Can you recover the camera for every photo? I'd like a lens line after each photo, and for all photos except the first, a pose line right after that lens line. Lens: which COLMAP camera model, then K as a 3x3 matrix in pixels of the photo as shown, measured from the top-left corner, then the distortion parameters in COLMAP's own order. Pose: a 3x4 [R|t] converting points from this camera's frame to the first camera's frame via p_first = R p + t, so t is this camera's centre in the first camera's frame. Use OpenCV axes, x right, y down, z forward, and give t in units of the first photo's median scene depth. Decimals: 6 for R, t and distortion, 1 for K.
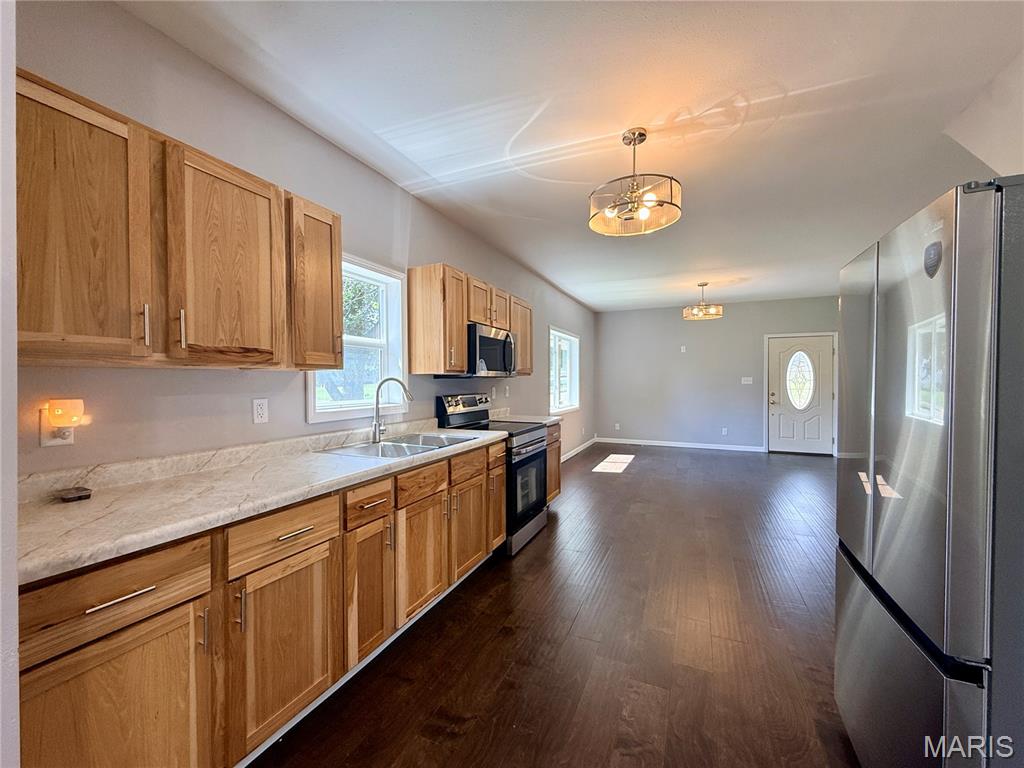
lens RADIAL K [[408.1, 0, 512.0], [0, 408.1, 384.0], [0, 0, 1]] dist [0.000990, 0.000020]
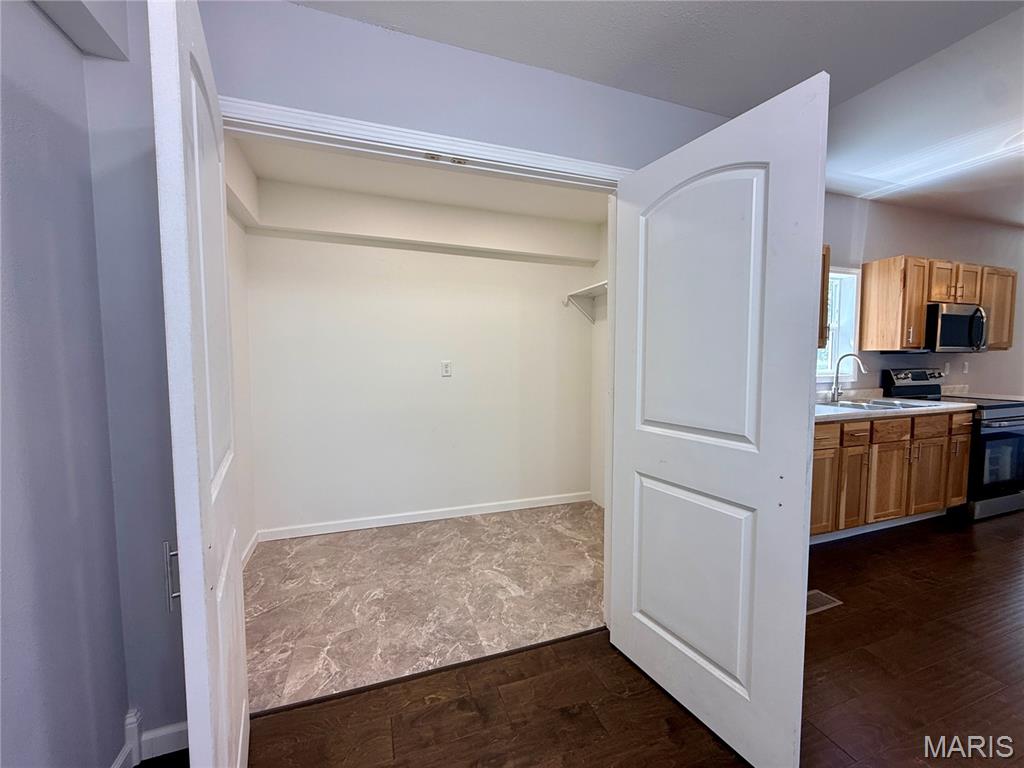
lens RADIAL K [[408.1, 0, 512.0], [0, 408.1, 384.0], [0, 0, 1]] dist [0.000990, 0.000020]
pose [[0.690417, 0.046710, -0.721902, -0.081958], [-0.004482, 0.998170, 0.060299, 0.006615], [0.723398, -0.038396, 0.689363, -0.625003]]
